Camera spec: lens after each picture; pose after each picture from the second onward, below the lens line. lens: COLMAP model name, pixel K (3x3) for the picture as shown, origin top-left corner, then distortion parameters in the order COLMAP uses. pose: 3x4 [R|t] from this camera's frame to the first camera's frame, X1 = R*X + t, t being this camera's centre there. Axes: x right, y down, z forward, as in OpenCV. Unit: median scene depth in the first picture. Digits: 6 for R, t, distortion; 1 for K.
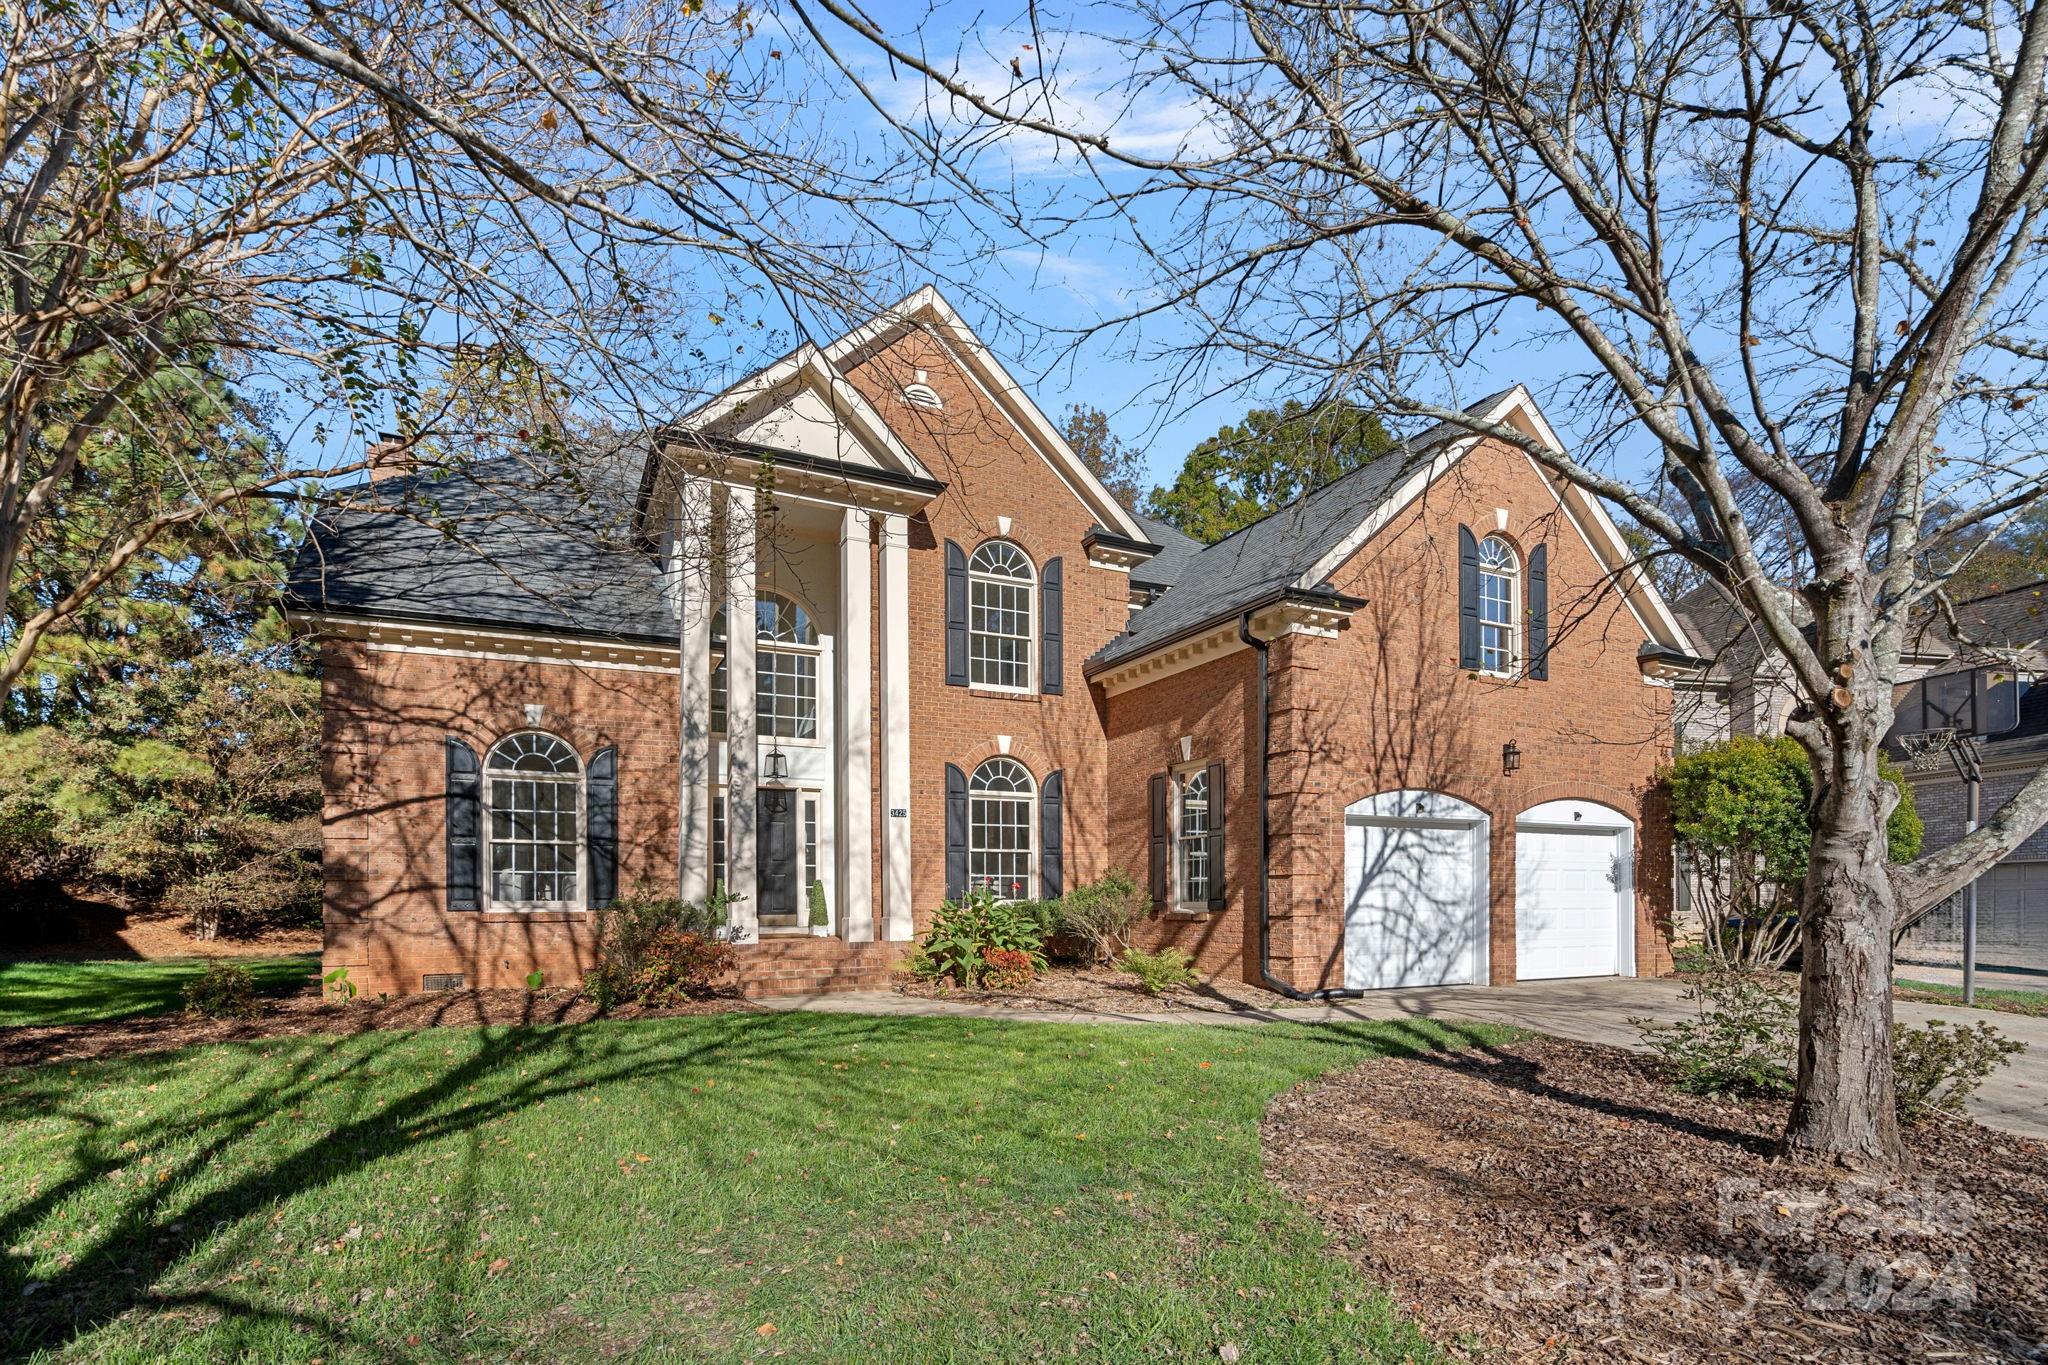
lens RADIAL K [[1185.8, 0, 1024.1], [0, 1185.8, 860.2], [0, 0, 1]] dist [-0.005833, -0.000540]
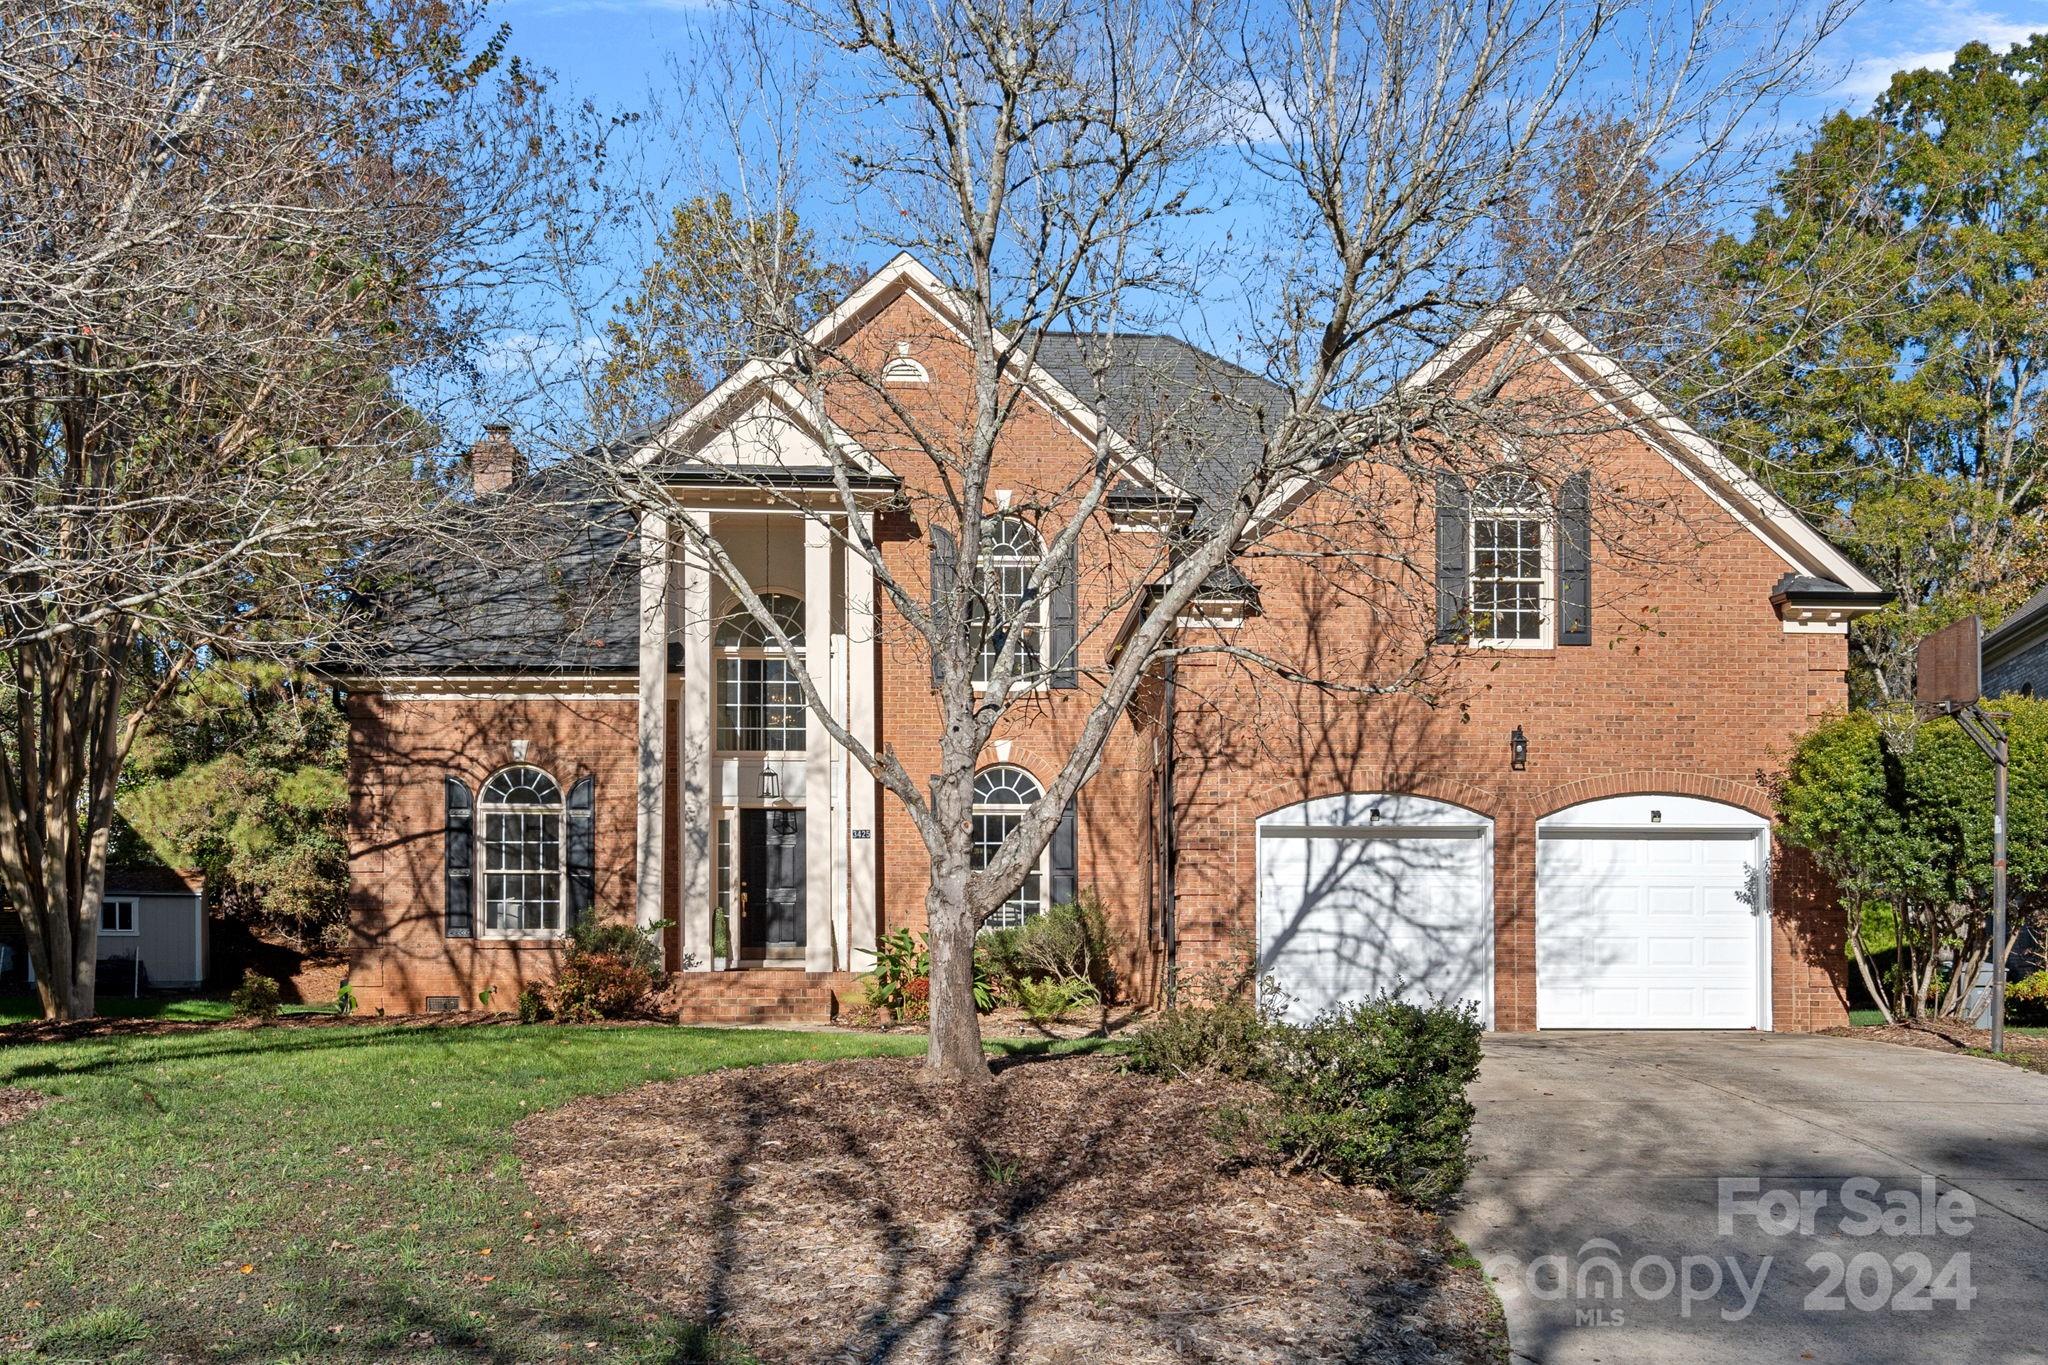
lens RADIAL K [[3721.1, 0, 1024.0], [0, 3721.1, 682.5], [0, 0, 1]] dist [-0.006399, -0.127385]
pose [[0.841026, -0.043148, -0.539272, 1.688733], [0.010143, 0.997897, -0.064025, 0.032006], [0.540900, 0.048377, 0.839694, -1.480952]]
